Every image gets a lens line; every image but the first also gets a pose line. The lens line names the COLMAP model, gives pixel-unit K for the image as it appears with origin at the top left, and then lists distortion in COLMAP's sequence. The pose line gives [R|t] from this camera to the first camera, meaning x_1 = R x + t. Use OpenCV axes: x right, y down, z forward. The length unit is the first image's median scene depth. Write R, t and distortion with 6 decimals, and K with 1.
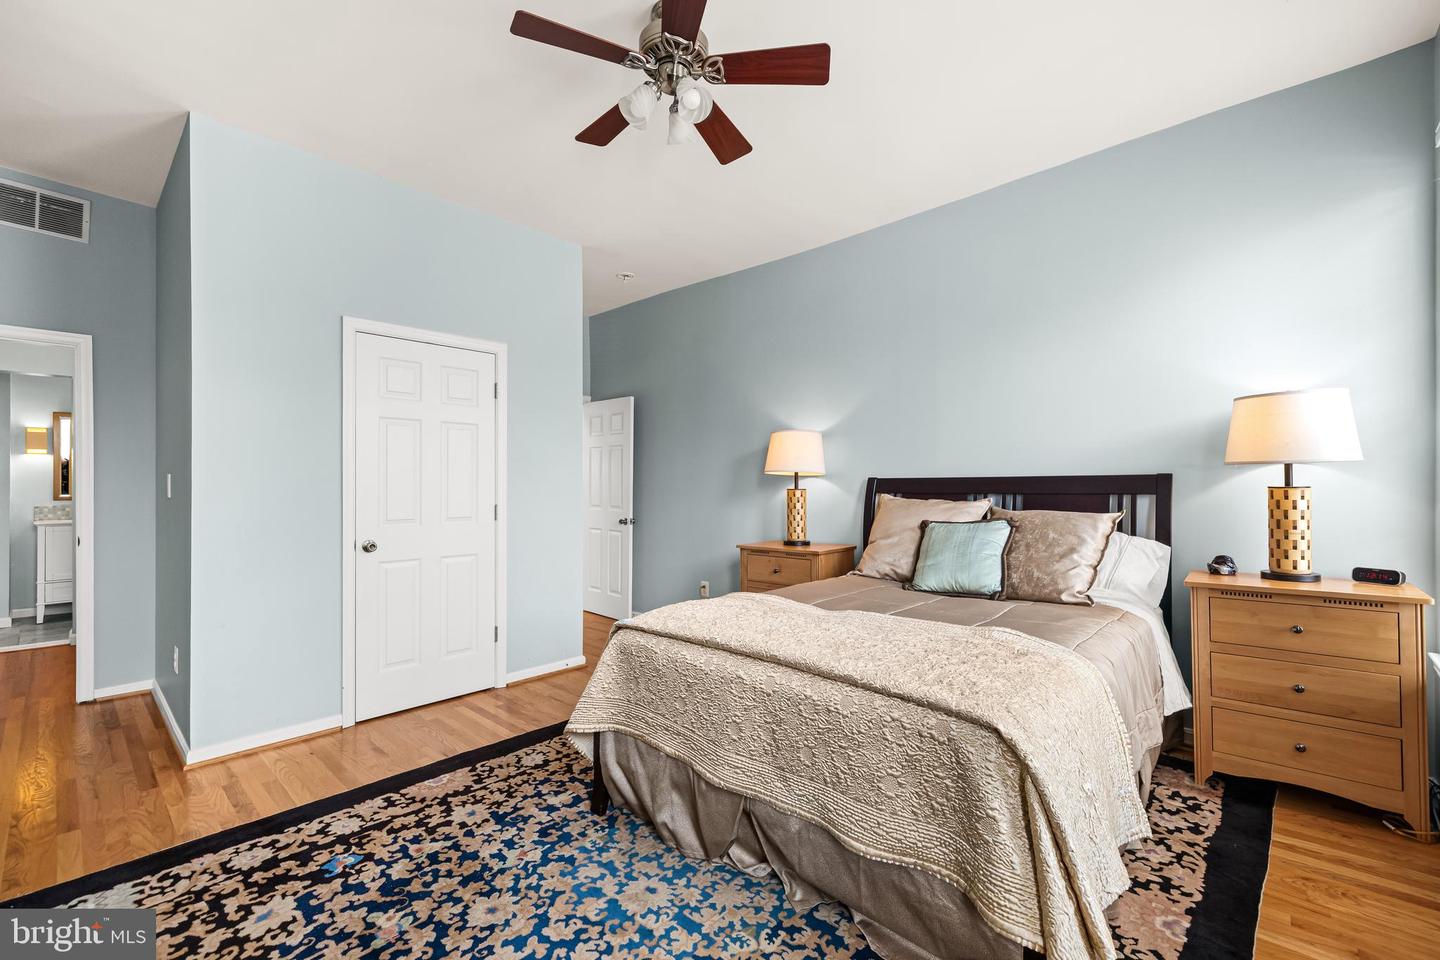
lens RADIAL K [[614.7, 0, 714.3], [0, 614.7, 482.4], [0, 0, 1]] dist [0.002880, 0.000525]
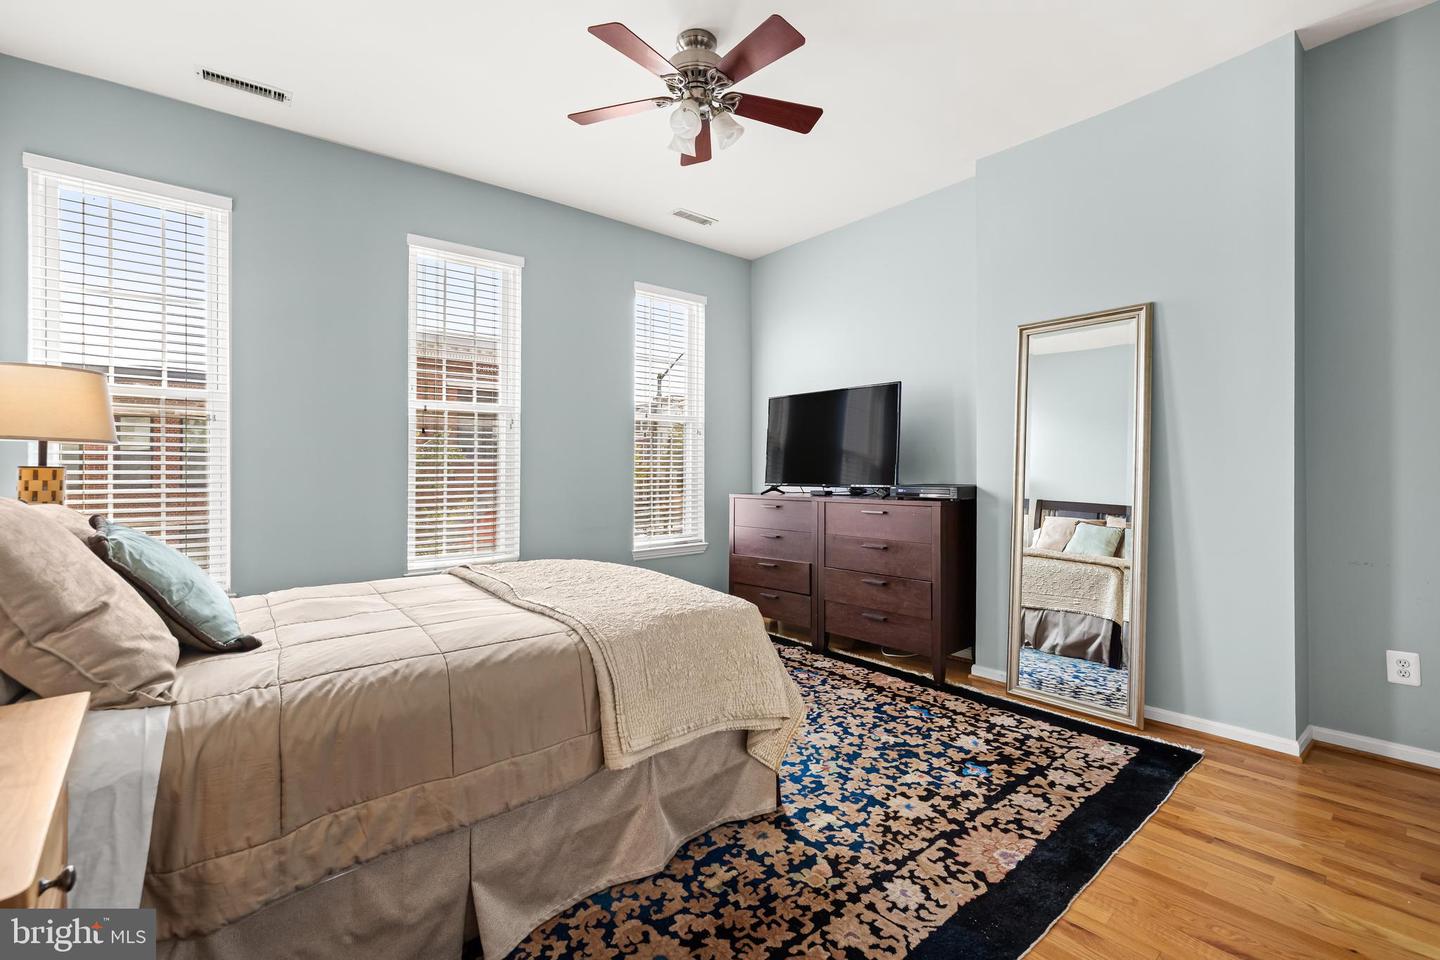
lens RADIAL K [[614.7, 0, 716.4], [0, 614.7, 459.8], [0, 0, 1]] dist [0.002880, 0.000525]
pose [[-0.993342, 0.013386, 0.114418, -0.233233], [0.011064, 0.999720, -0.020905, 0.032507], [-0.114666, -0.019499, -0.993213, 2.094362]]
